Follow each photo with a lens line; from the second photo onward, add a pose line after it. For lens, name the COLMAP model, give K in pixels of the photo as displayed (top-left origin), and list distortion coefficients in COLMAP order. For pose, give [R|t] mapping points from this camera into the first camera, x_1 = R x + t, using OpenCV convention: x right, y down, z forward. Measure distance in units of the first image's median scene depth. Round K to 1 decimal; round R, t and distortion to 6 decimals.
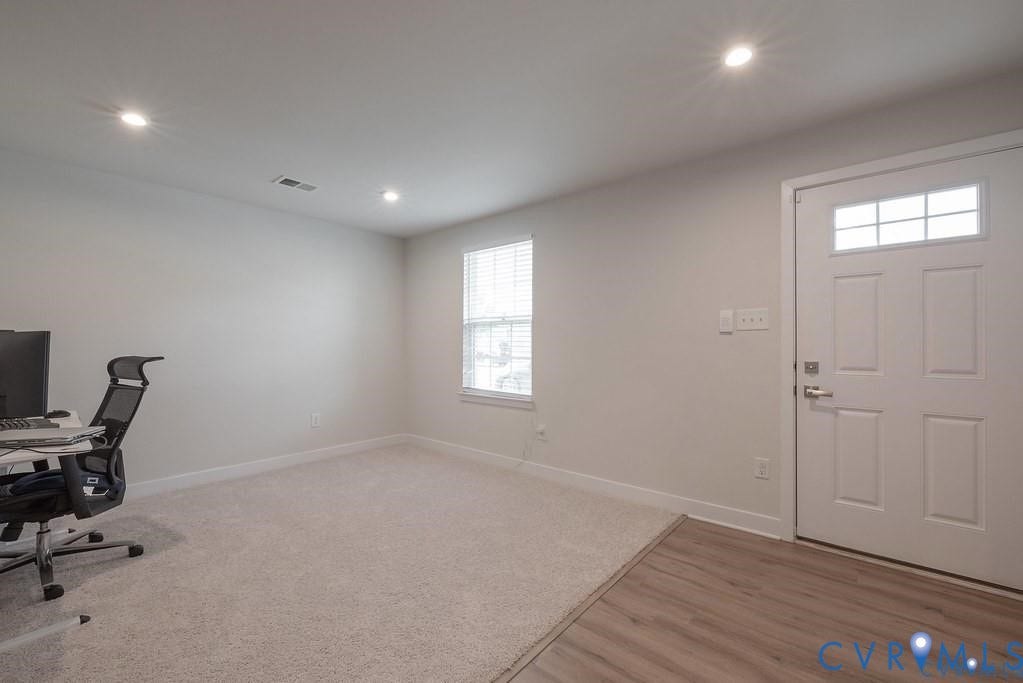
lens RADIAL K [[428.8, 0, 514.9], [0, 428.8, 339.3], [0, 0, 1]] dist [-0.002092, 0.001645]
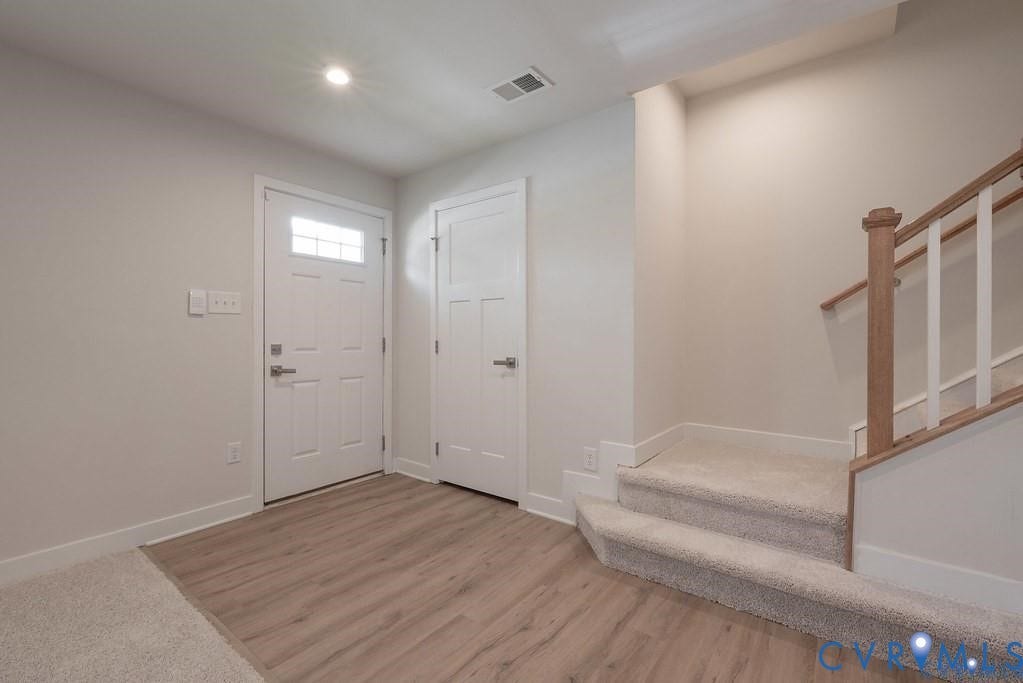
lens RADIAL K [[452.4, 0, 503.9], [0, 452.4, 337.2], [0, 0, 1]] dist [0.004909, -0.000750]
pose [[-0.051891, 0.000594, 0.998653, -0.555158], [-0.013904, 0.999902, -0.001317, 0.026668], [-0.998556, -0.013954, -0.051878, 0.468430]]
